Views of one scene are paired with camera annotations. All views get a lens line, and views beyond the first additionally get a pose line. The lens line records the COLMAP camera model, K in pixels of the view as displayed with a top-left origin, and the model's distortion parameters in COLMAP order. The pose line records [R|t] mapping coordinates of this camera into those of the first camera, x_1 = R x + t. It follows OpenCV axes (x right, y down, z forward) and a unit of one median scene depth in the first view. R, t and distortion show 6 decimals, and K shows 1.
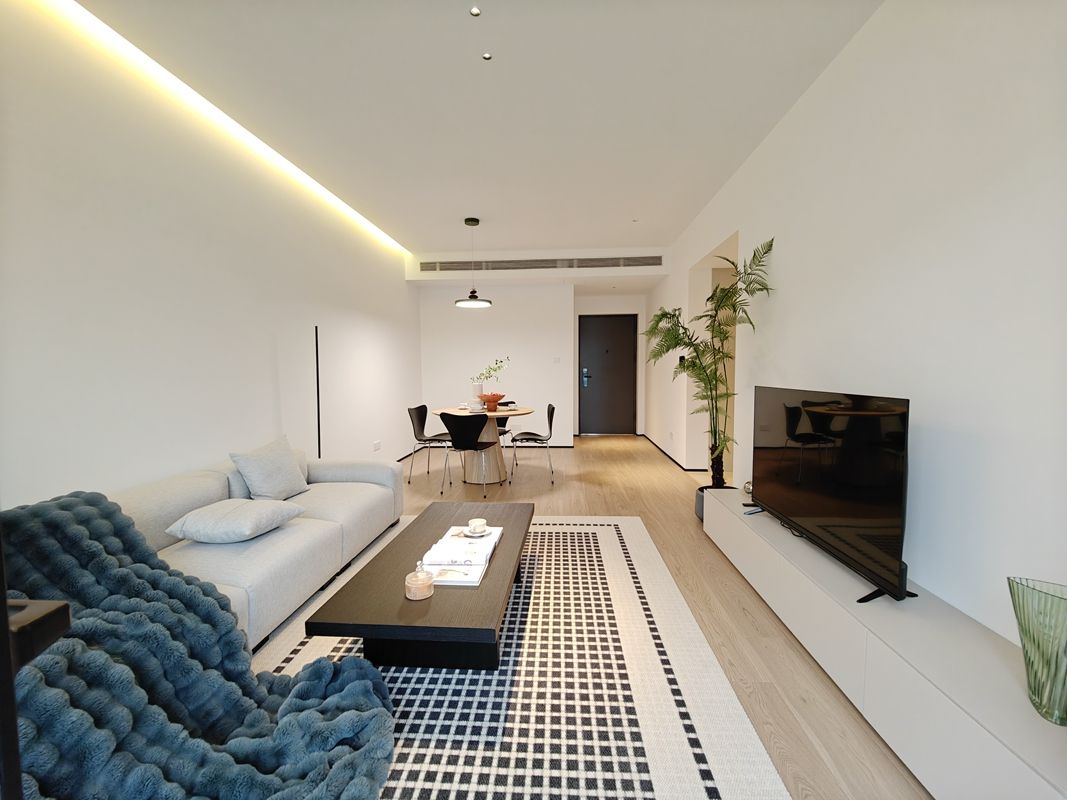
lens RADIAL K [[462.0, 0, 533.5], [0, 462.0, 400.0], [0, 0, 1]] dist [0.012046, -0.008803]
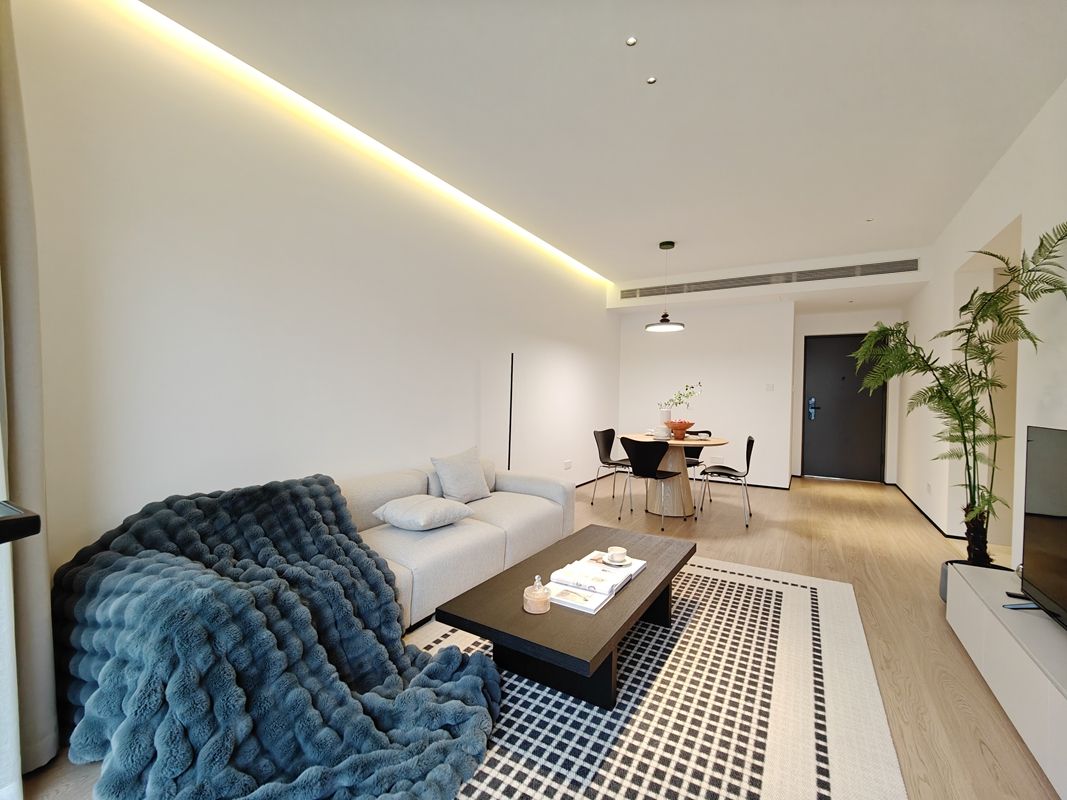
lens RADIAL K [[462.0, 0, 533.5], [0, 462.0, 400.0], [0, 0, 1]] dist [0.012046, -0.008803]
pose [[0.893703, 0.030195, -0.447642, 0.141648], [-0.055820, 0.997464, -0.044160, 0.003955], [0.445173, 0.064453, 0.893122, 0.039853]]
